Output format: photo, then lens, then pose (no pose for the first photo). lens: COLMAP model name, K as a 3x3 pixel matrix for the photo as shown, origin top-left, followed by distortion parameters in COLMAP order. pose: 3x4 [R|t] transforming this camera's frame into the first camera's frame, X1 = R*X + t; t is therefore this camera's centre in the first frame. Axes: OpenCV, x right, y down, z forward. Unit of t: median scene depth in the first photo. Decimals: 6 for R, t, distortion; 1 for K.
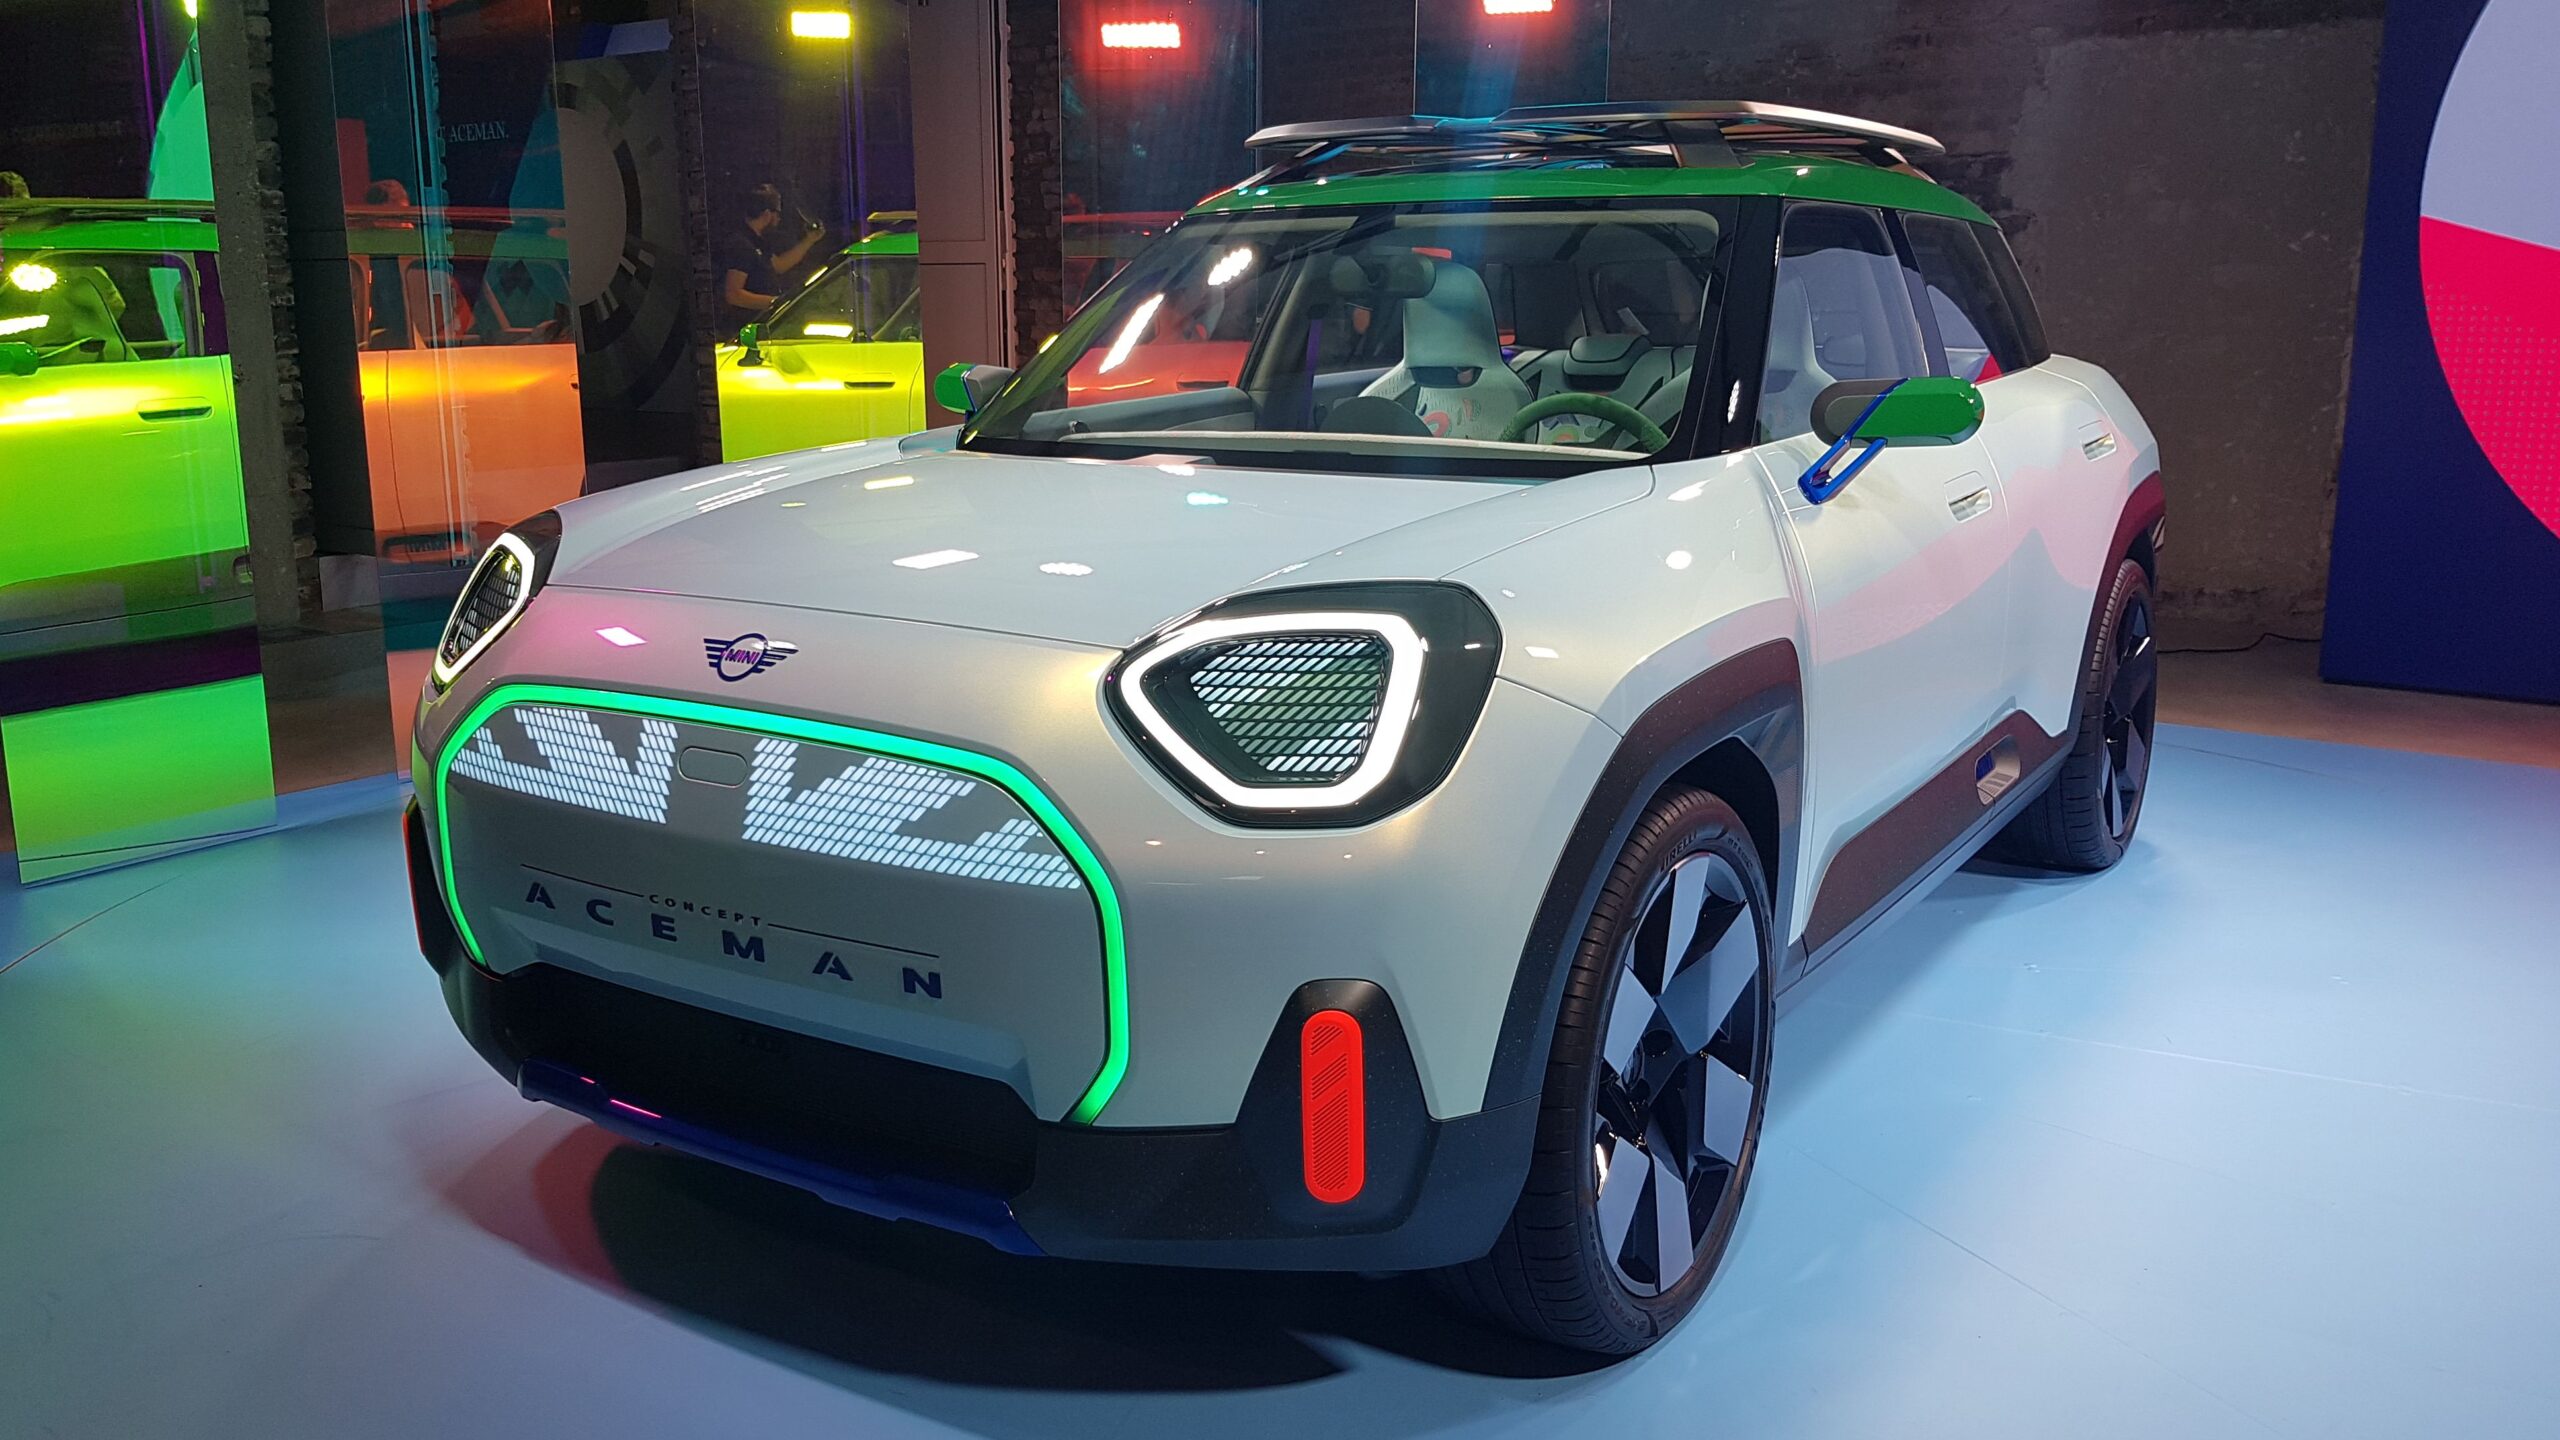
lens RADIAL K [[2173.1, 0, 1271.4], [0, 2173.1, 734.2], [0, 0, 1]] dist [0.050040, -0.058946]
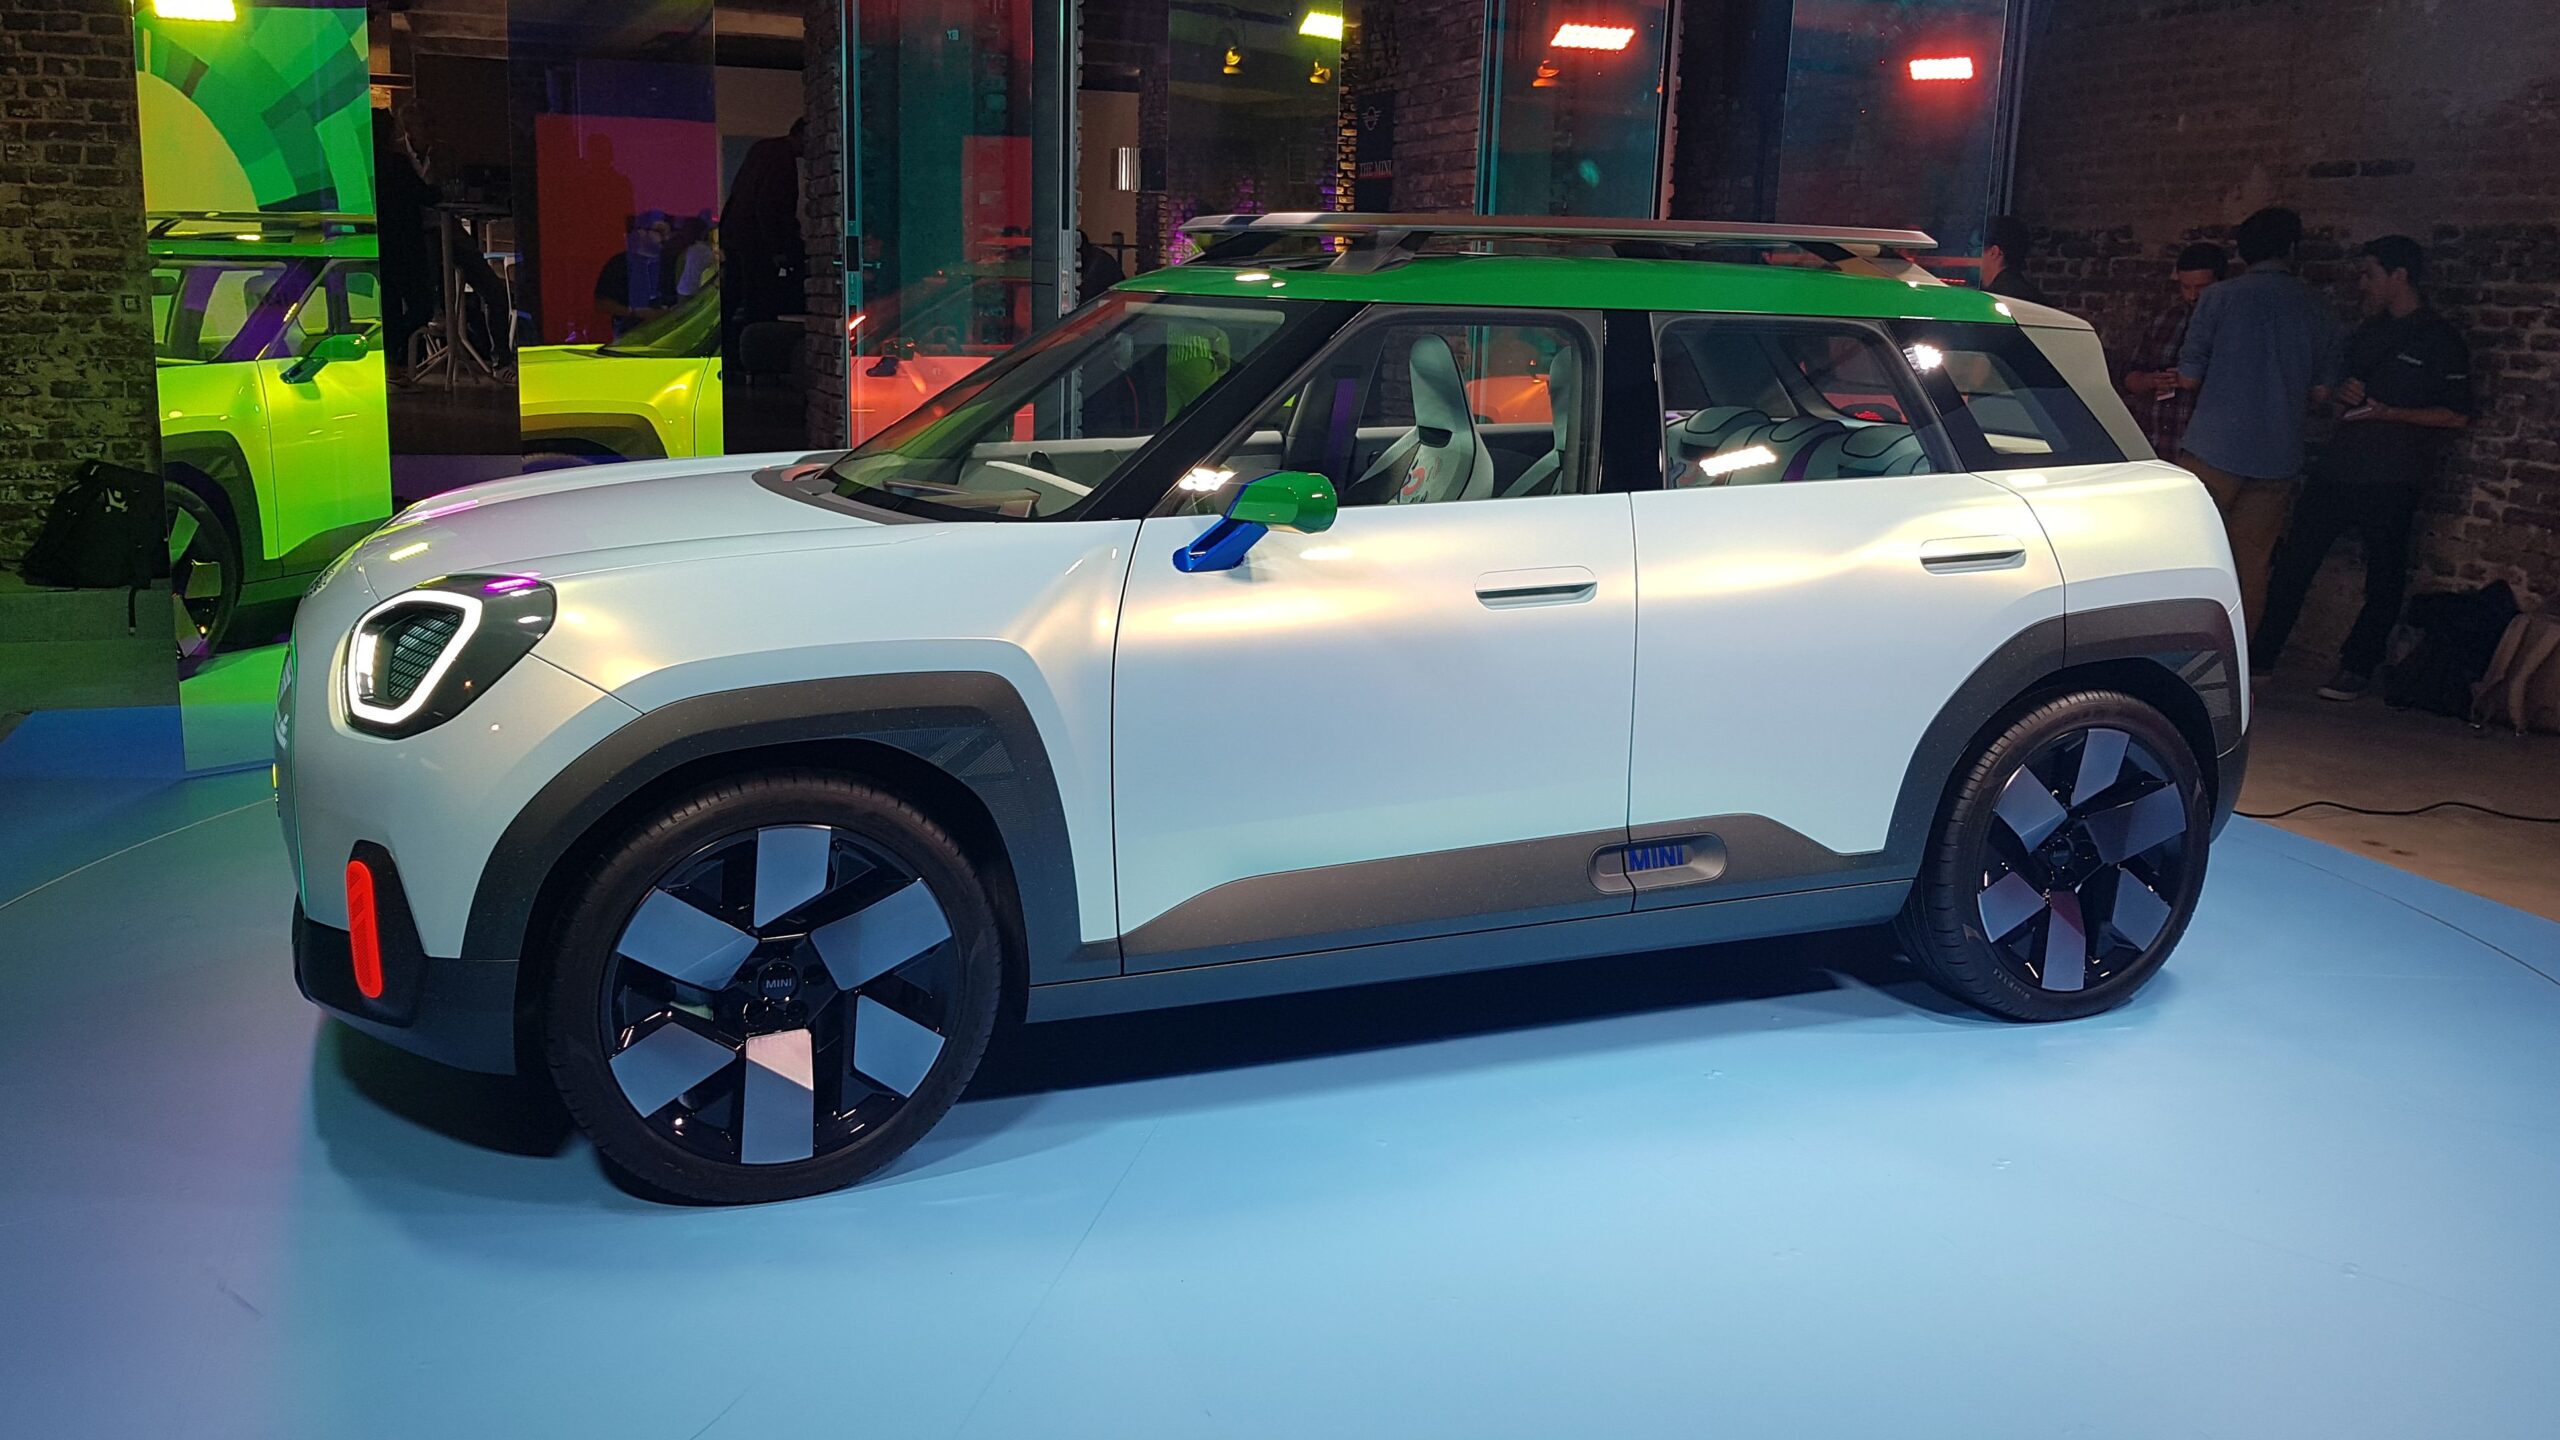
lens RADIAL K [[2173.1, 0, 1238.7], [0, 2173.1, 667.0], [0, 0, 1]] dist [0.050040, -0.058946]
pose [[0.829942, 0.132468, -0.541894, 1.113411], [-0.148174, 0.988851, 0.014791, -0.095084], [0.537811, 0.068019, 0.840317, 0.069617]]
